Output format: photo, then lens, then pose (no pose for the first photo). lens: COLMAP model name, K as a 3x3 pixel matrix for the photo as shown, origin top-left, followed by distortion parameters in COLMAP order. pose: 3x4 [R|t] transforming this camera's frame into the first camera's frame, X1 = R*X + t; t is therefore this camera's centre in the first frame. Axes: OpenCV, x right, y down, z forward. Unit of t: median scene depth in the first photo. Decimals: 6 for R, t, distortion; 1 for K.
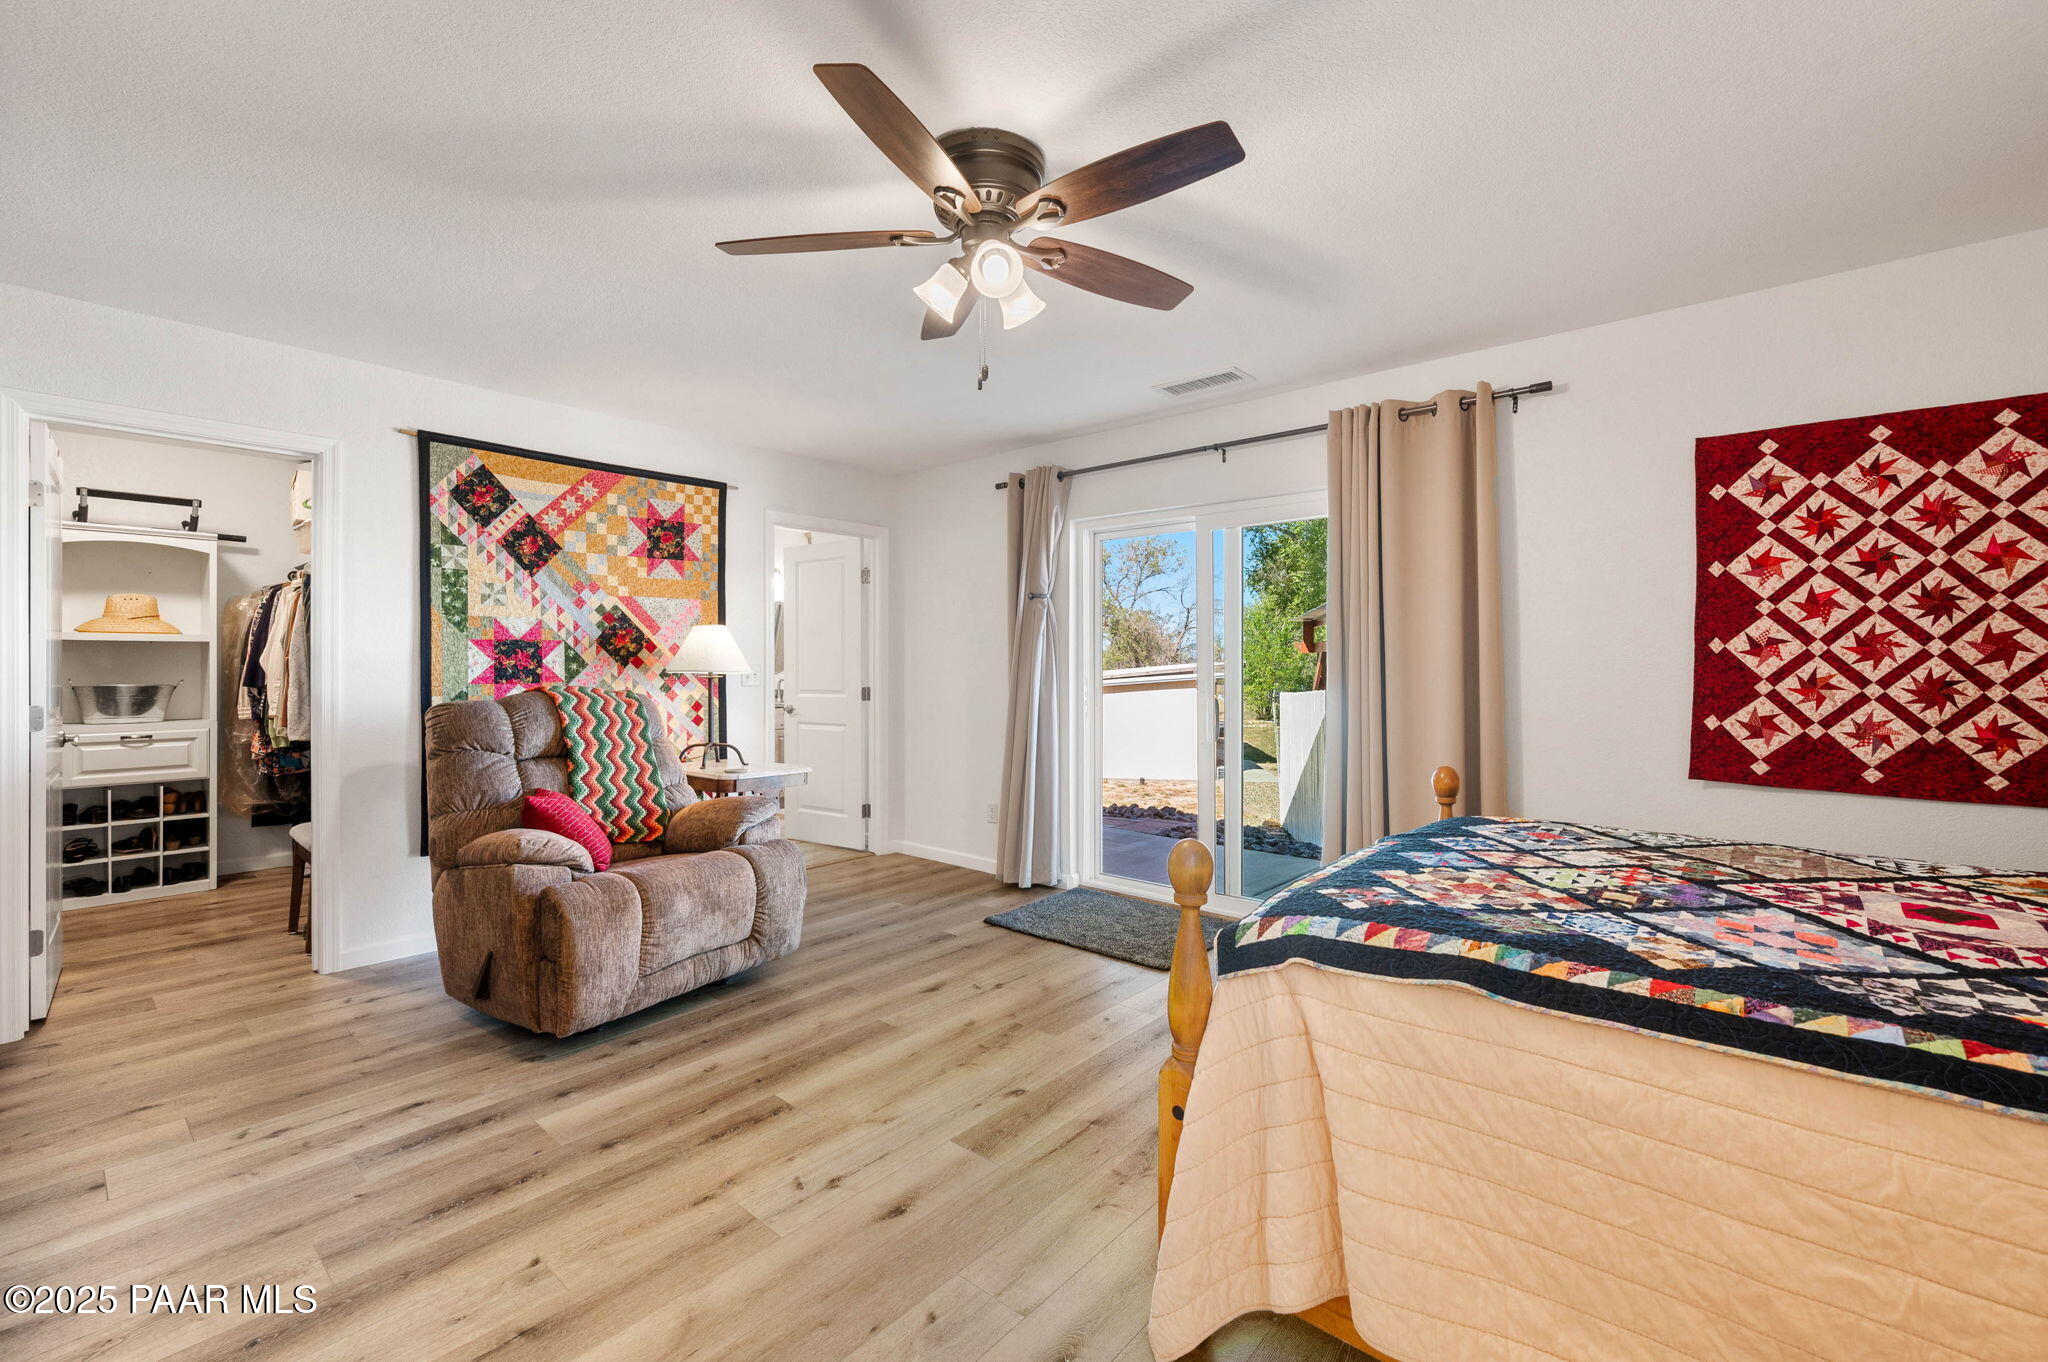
lens RADIAL K [[903.4, 0, 1036.3], [0, 903.4, 670.2], [0, 0, 1]] dist [-0.002283, 0.001283]
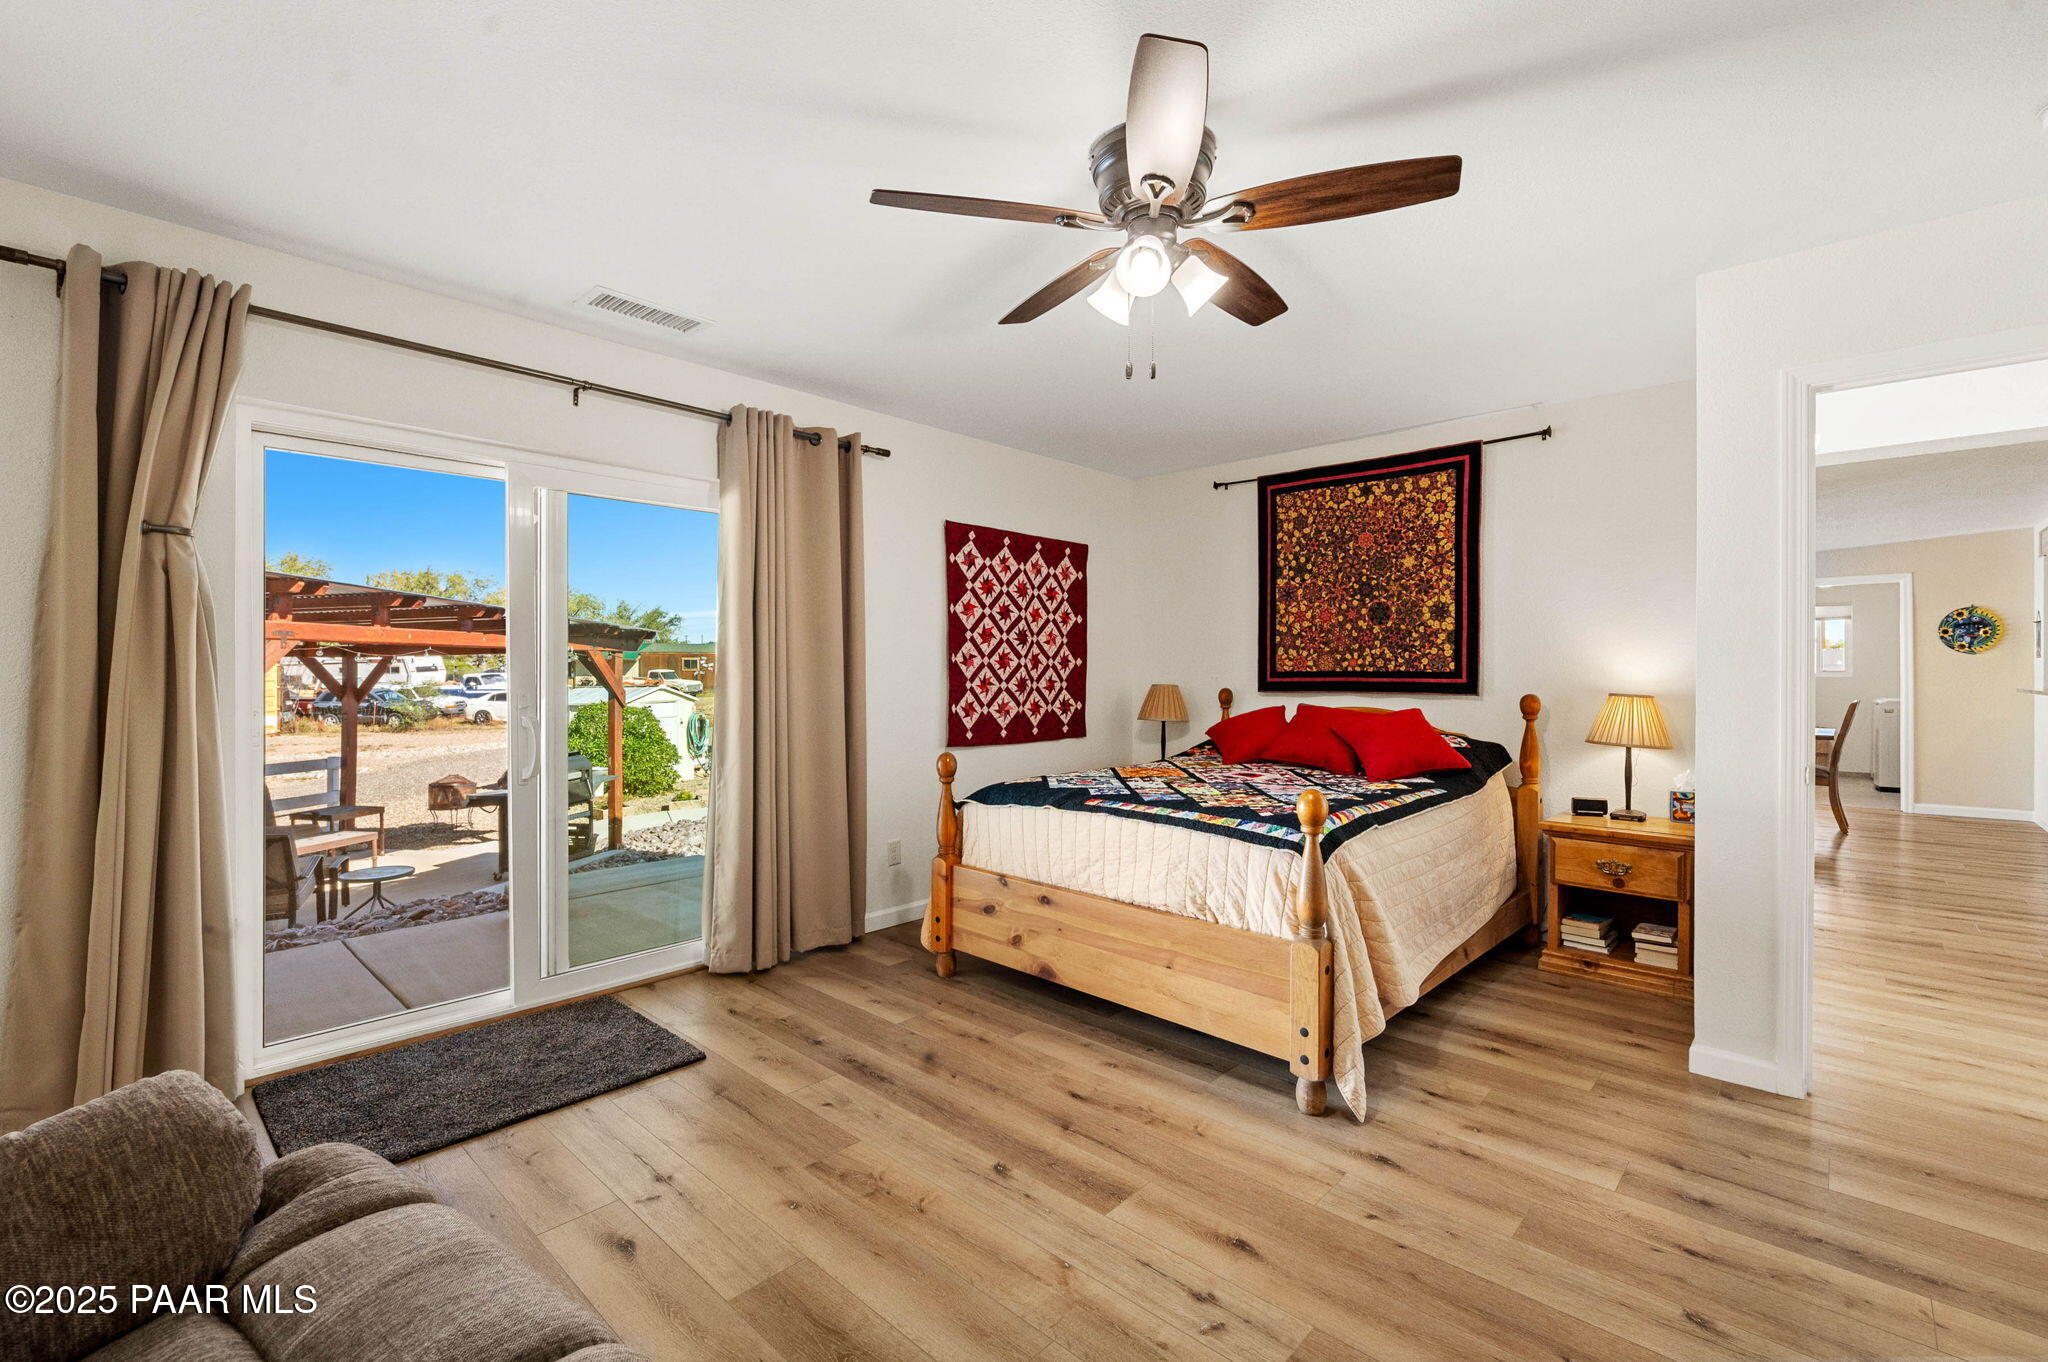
lens RADIAL K [[903.4, 0, 1038.3], [0, 903.4, 669.7], [0, 0, 1]] dist [-0.002283, 0.001283]
pose [[0.004671, -0.000179, 0.999989, -0.820714], [0.002139, 0.999998, 0.000169, -0.008068], [-0.999987, 0.002138, 0.004671, 0.892947]]
